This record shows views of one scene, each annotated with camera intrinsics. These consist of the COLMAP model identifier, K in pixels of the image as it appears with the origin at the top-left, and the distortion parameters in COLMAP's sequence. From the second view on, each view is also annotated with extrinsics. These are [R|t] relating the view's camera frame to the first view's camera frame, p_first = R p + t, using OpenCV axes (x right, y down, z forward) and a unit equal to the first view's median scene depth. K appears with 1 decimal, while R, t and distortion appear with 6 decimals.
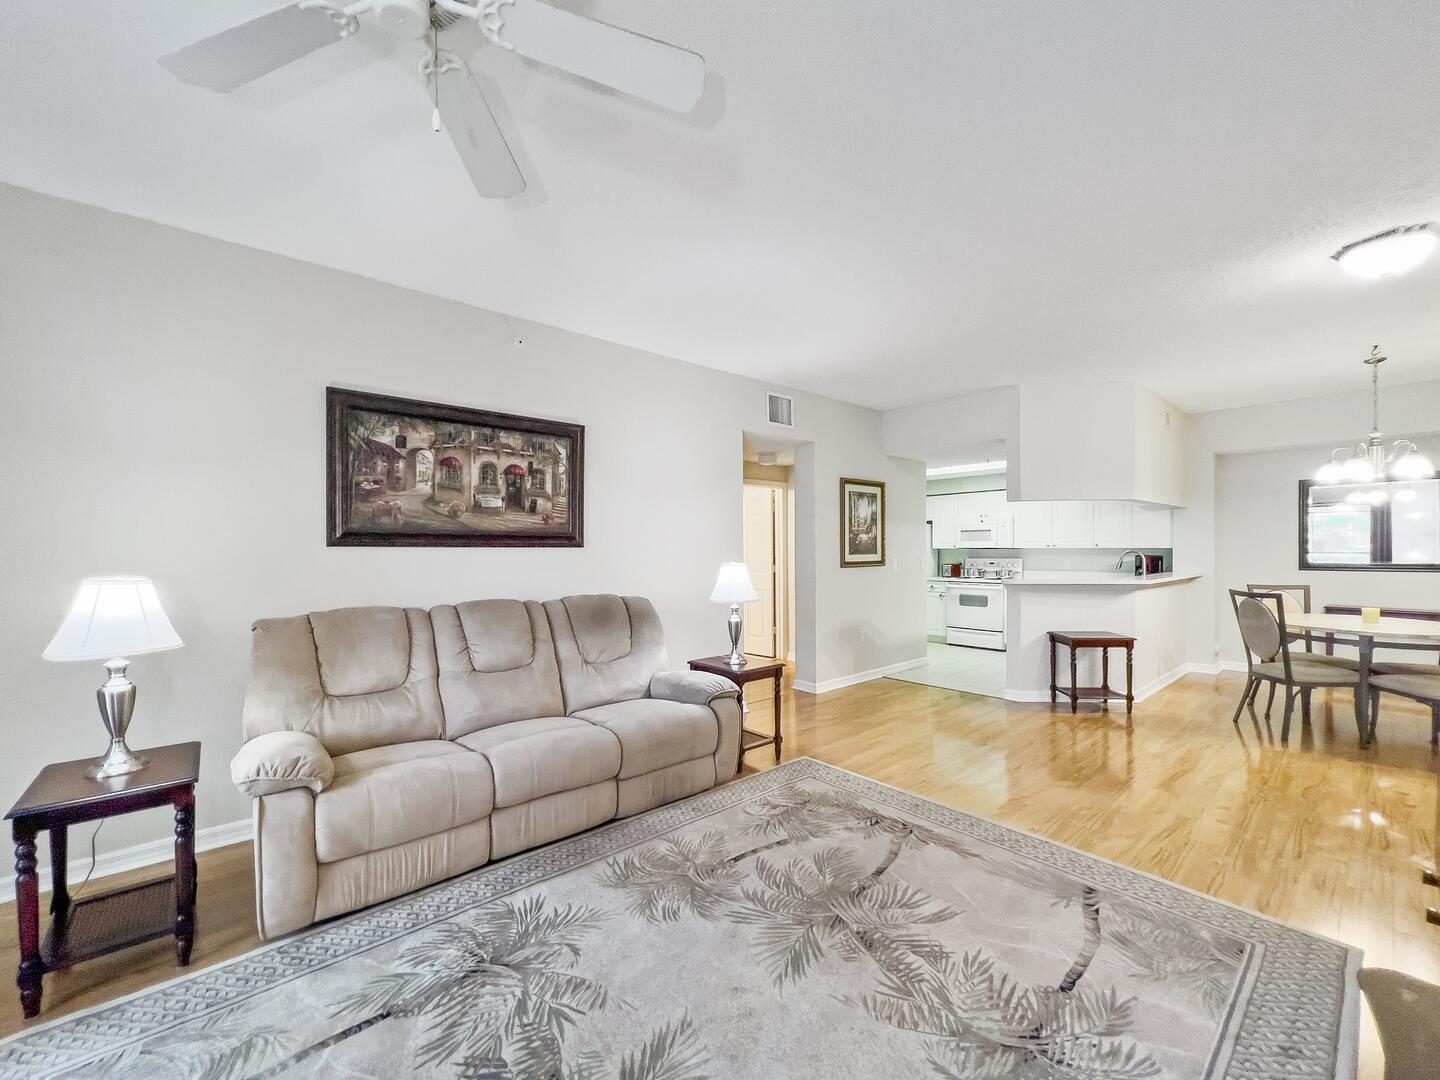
lens RADIAL K [[591.1, 0, 725.1], [0, 591.1, 551.0], [0, 0, 1]] dist [0.001829, -0.000053]
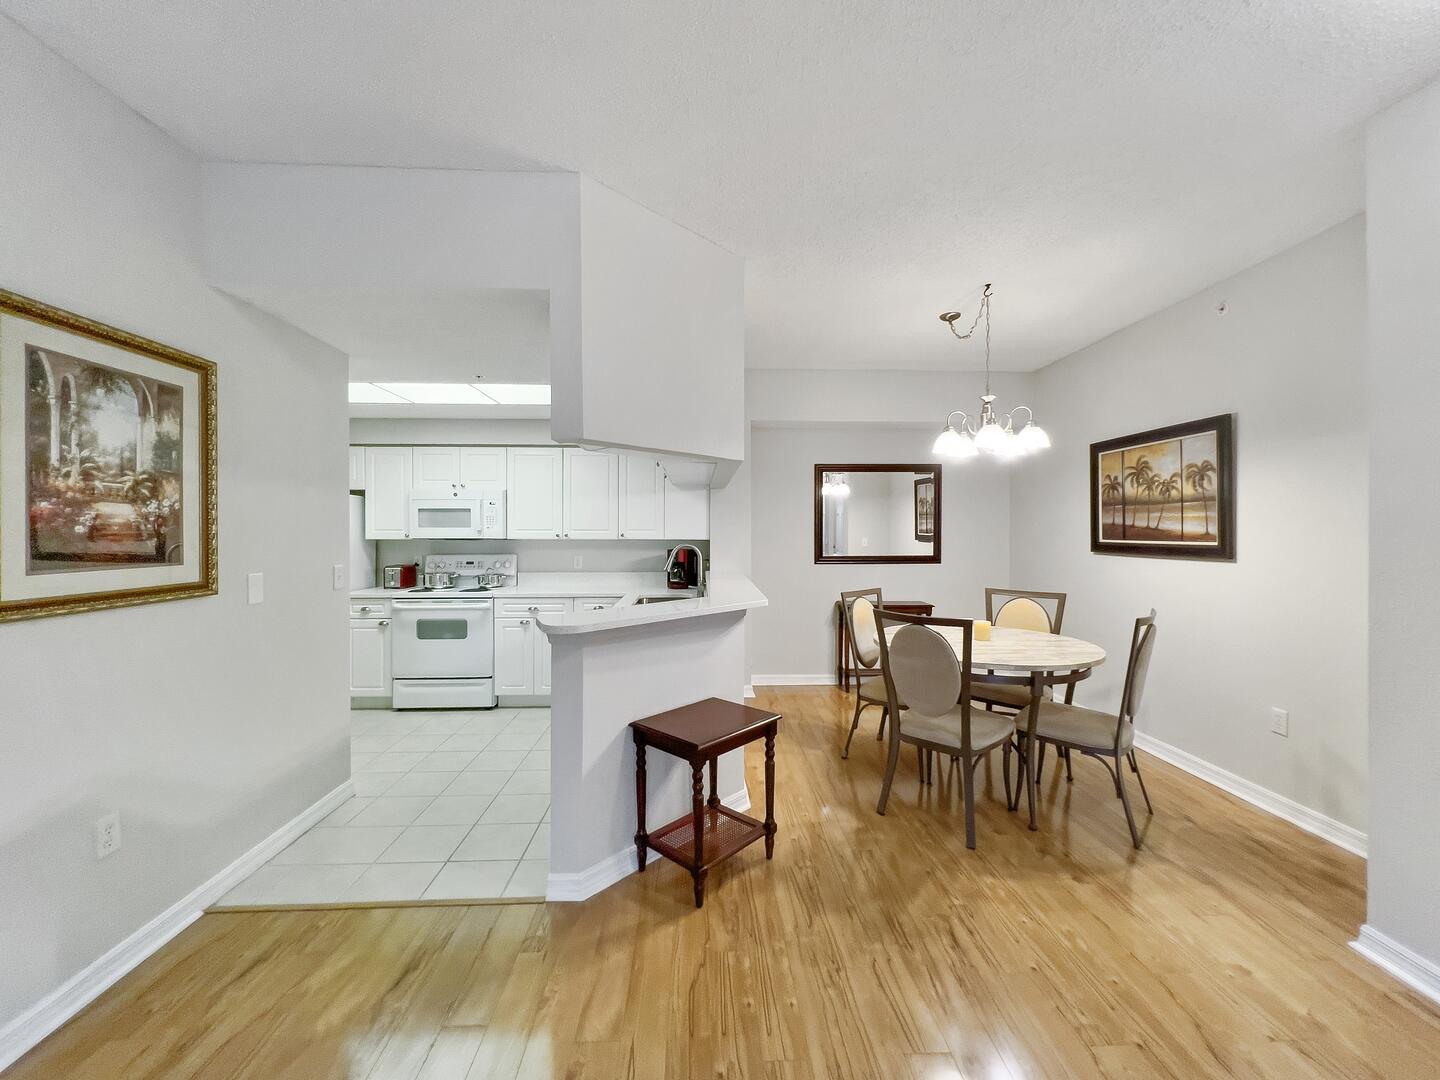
lens RADIAL K [[591.1, 0, 719.2], [0, 591.1, 537.4], [0, 0, 1]] dist [0.001829, -0.000053]
pose [[0.642305, -0.002190, 0.766446, 0.193082], [-0.000435, 0.999995, 0.003222, -0.011522], [-0.766449, -0.002403, 0.642301, 0.540067]]
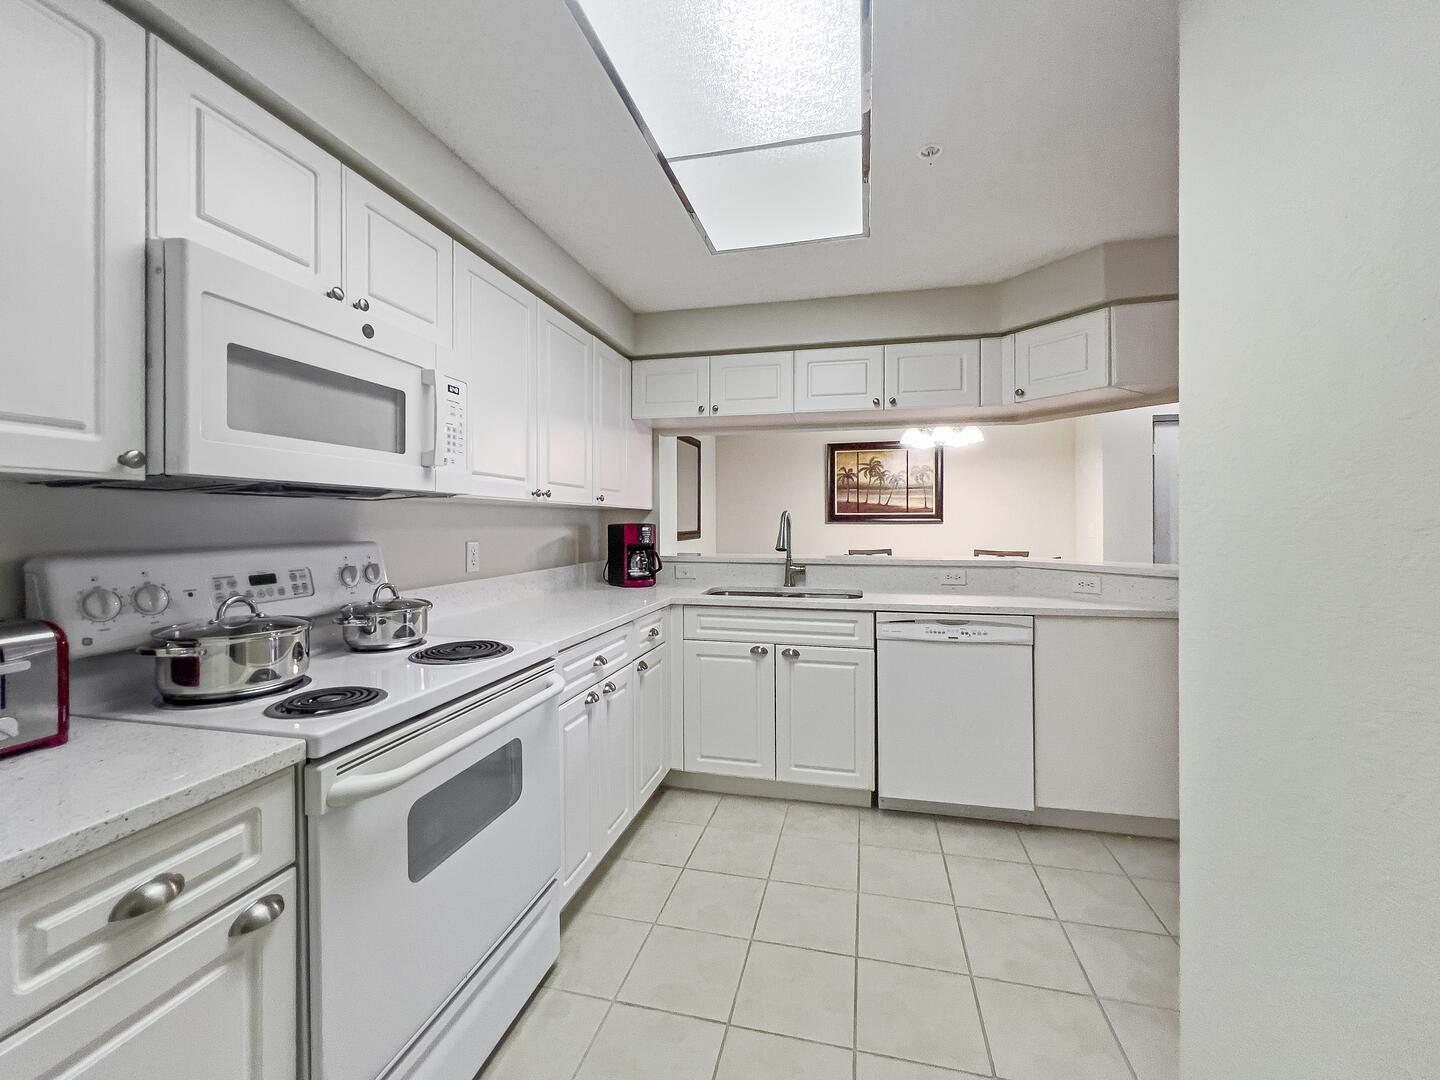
lens RADIAL K [[591.1, 0, 716.5], [0, 591.1, 522.1], [0, 0, 1]] dist [0.001829, -0.000053]
pose [[-0.562136, 0.008760, 0.826999, 0.315271], [0.011633, 0.999929, -0.002685, 0.007646], [-0.826963, 0.008111, -0.562197, 1.328348]]
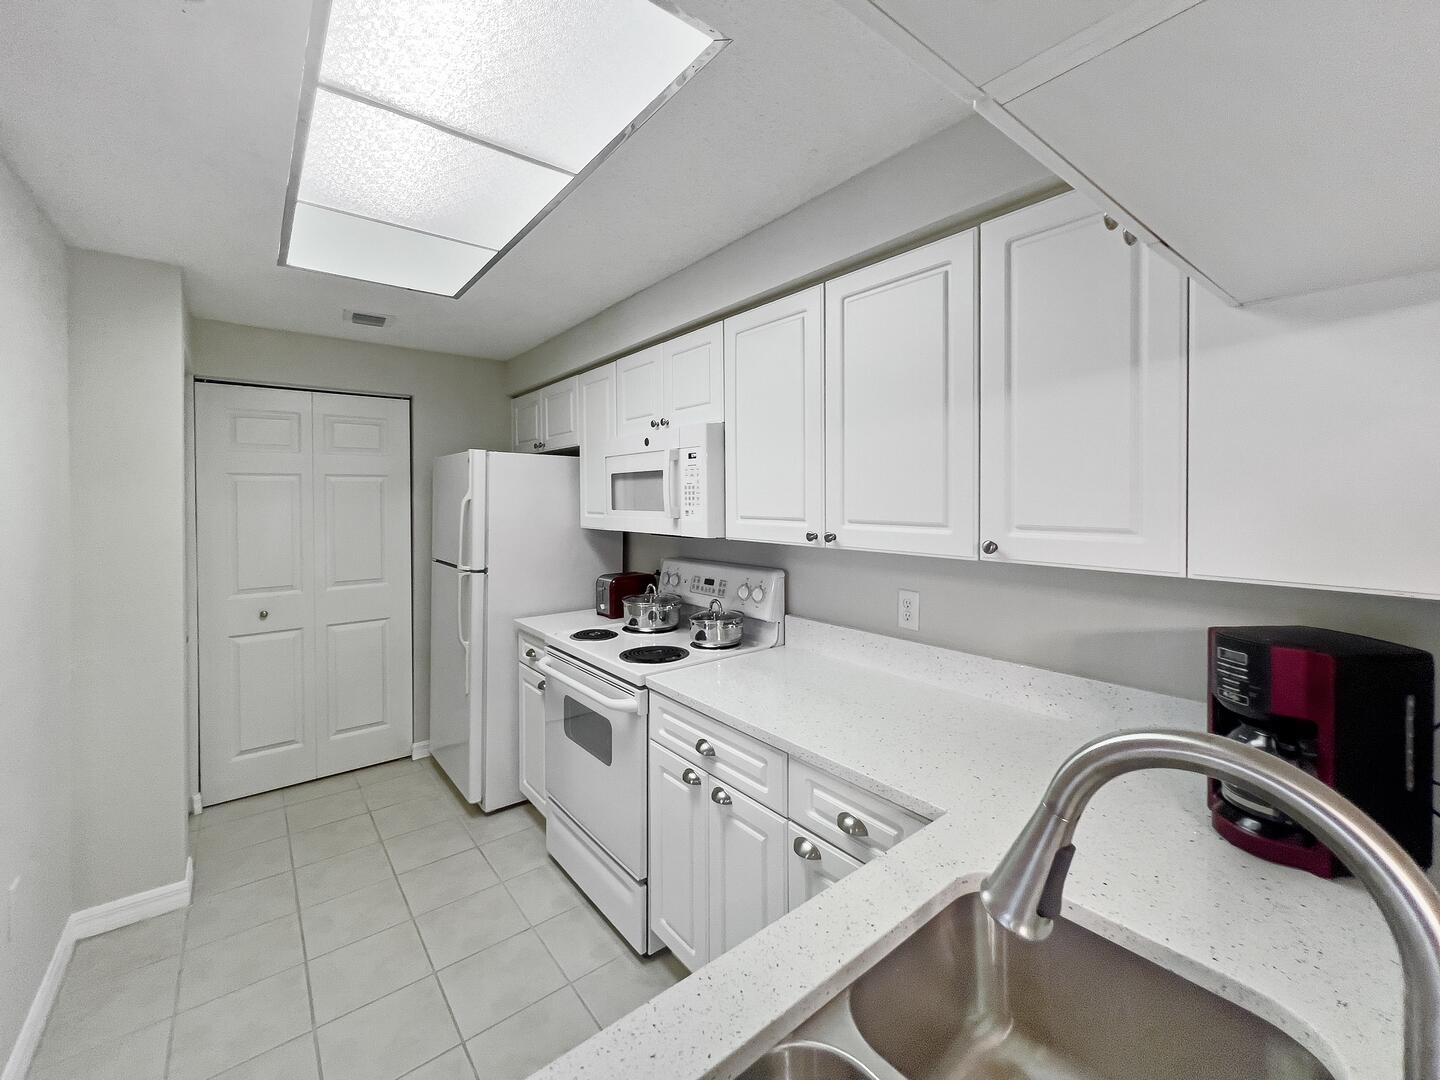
lens RADIAL K [[591.1, 0, 731.5], [0, 591.1, 503.8], [0, 0, 1]] dist [0.001829, -0.000053]
pose [[0.999014, 0.004367, -0.044186, 0.639247], [-0.004259, 0.999988, 0.002535, -0.027566], [0.044196, -0.002345, 0.999020, 0.939170]]
